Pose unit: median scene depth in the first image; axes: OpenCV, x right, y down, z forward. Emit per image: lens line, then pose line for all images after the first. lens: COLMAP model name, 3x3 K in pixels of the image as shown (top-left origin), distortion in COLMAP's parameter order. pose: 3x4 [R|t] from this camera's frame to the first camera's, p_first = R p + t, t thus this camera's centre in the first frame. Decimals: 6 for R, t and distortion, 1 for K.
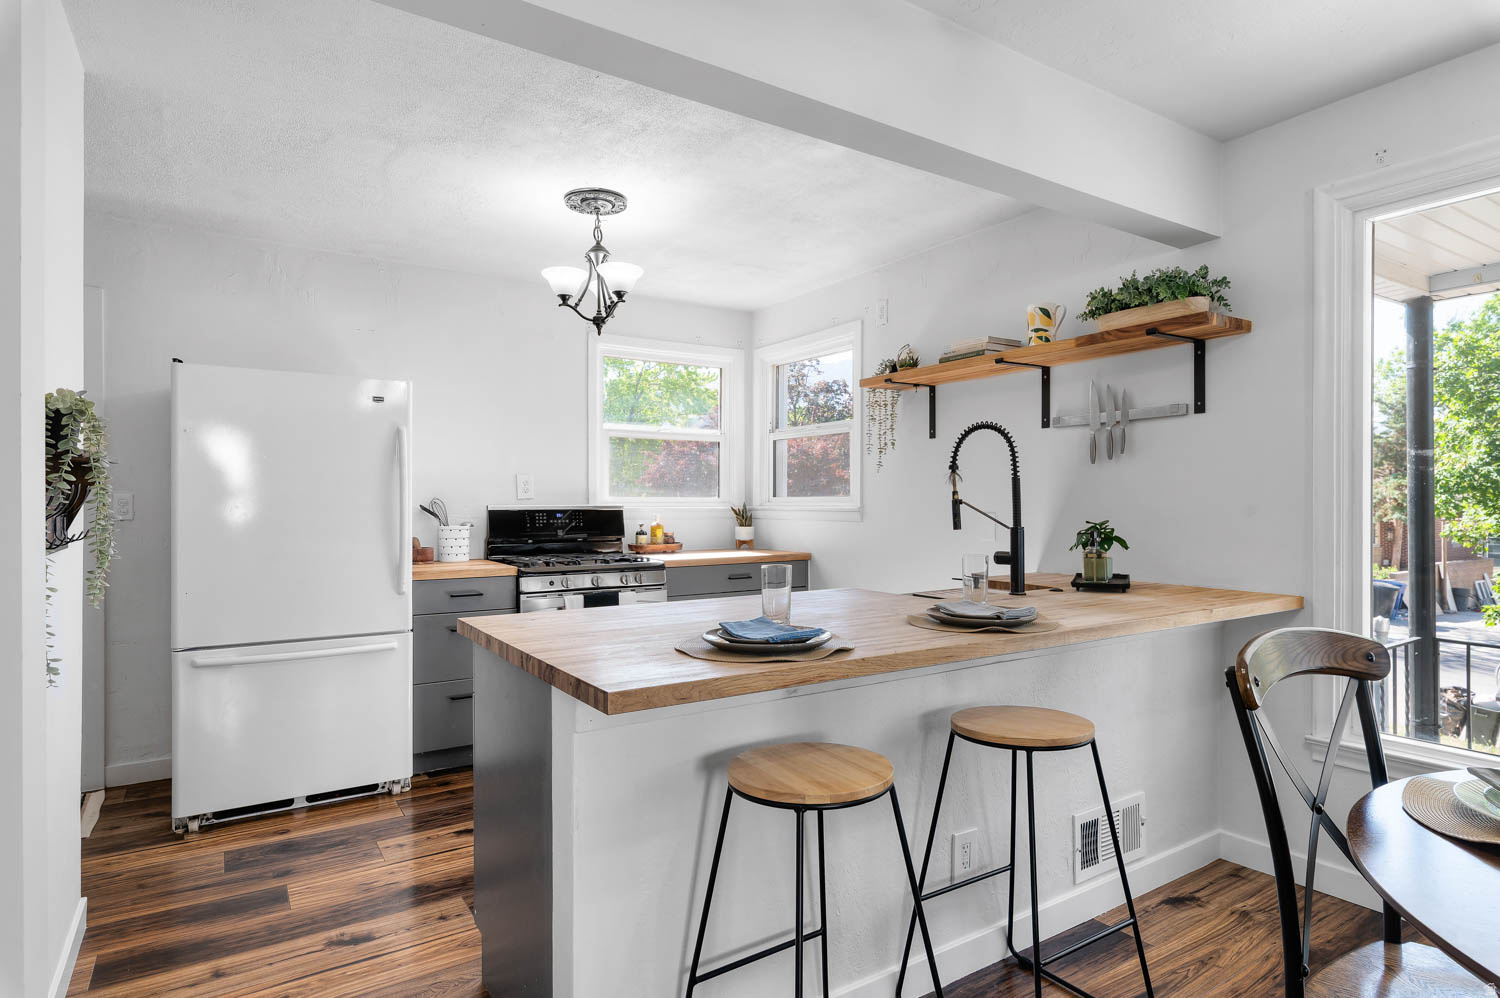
lens RADIAL K [[819.0, 0, 752.6], [0, 819.0, 498.8], [0, 0, 1]] dist [-0.003686, -0.000157]
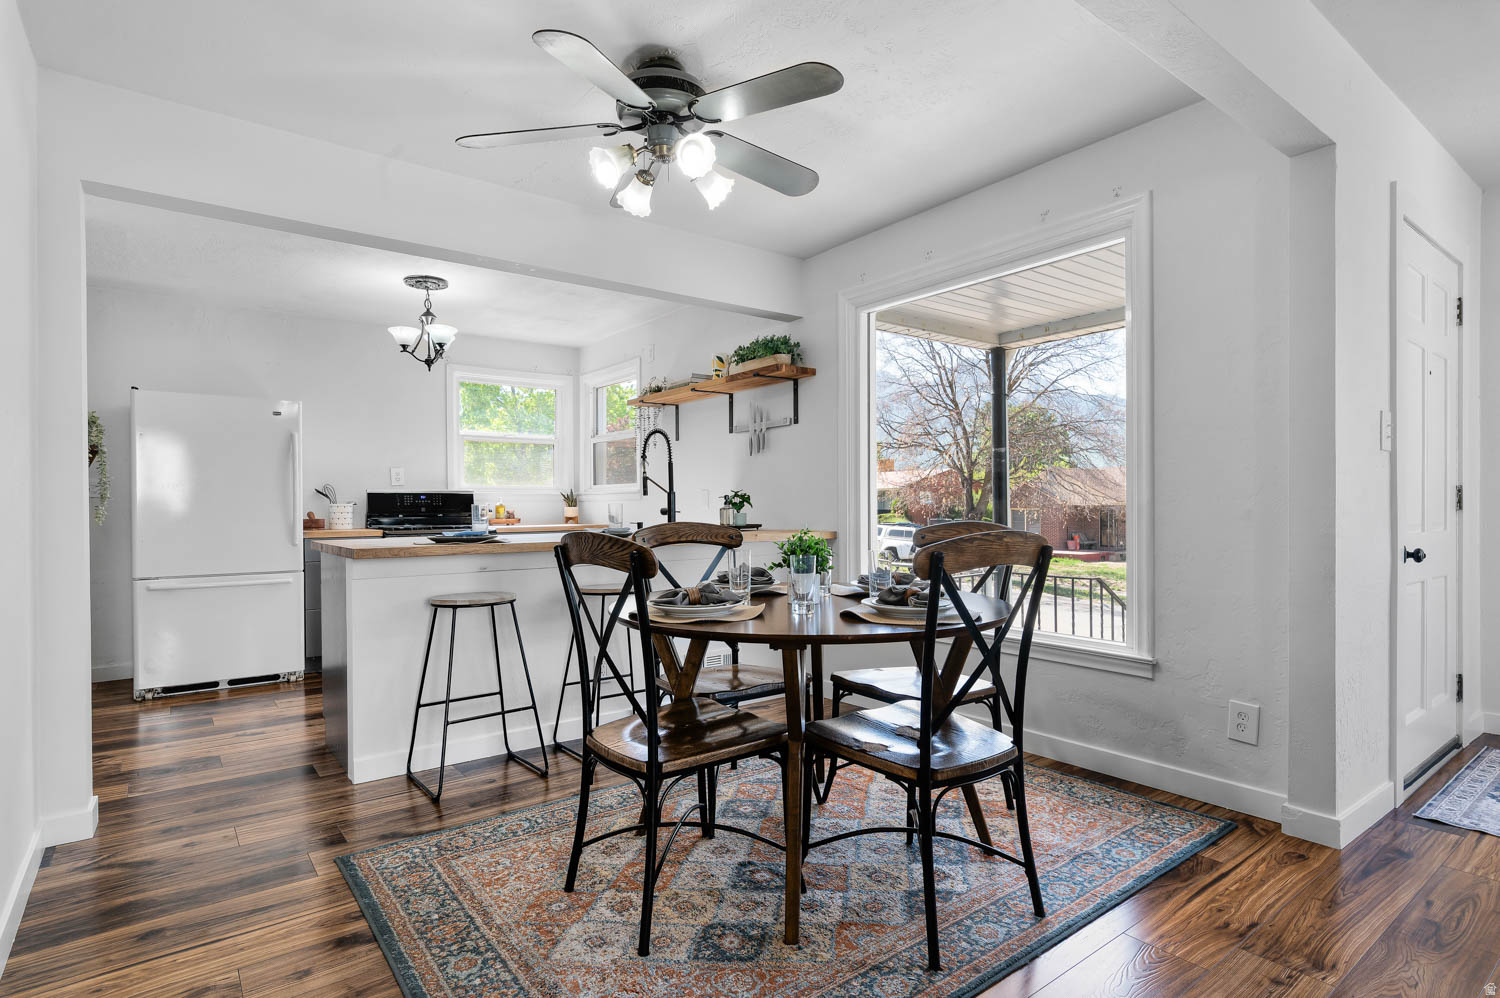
lens RADIAL K [[770.5, 0, 746.3], [0, 770.5, 506.7], [0, 0, 1]] dist [-0.000942, -0.000592]
pose [[0.997095, -0.006879, 0.075853, 0.283804], [0.006548, 0.999968, 0.004609, 0.046109], [-0.075882, -0.004099, 0.997108, -0.456446]]
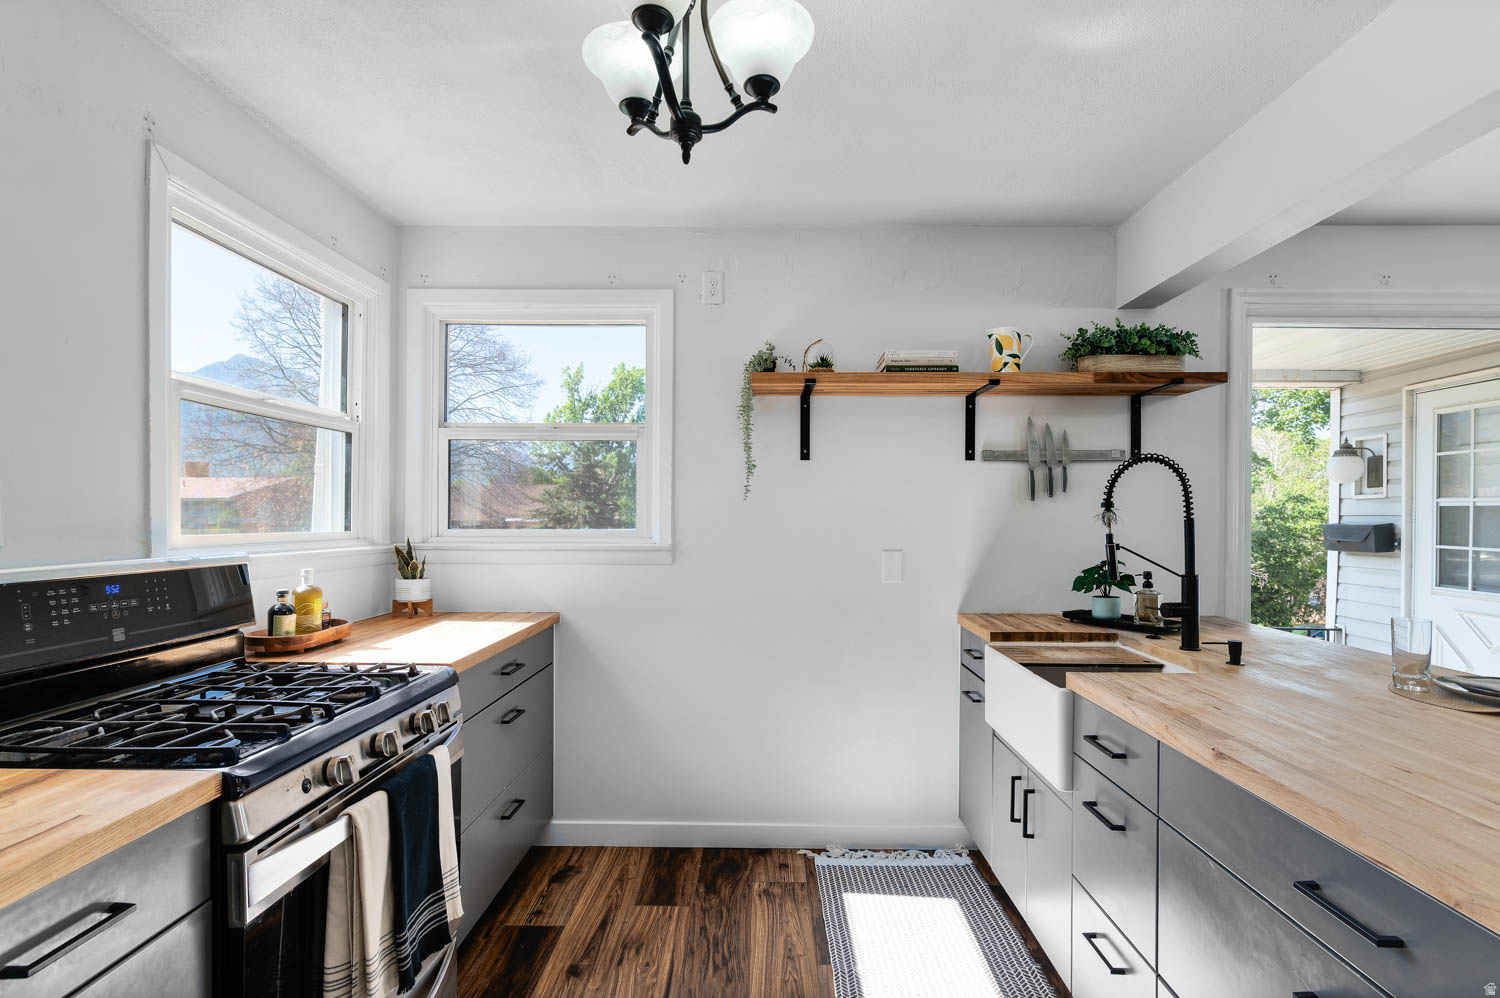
lens RADIAL K [[709.8, 0, 765.9], [0, 709.8, 518.4], [0, 0, 1]] dist [-0.003440, -0.000357]
pose [[0.542102, -0.001739, 0.840311, -0.471973], [-0.005945, 0.999965, 0.005905, -0.023312], [-0.840292, -0.008197, 0.542073, 0.773736]]
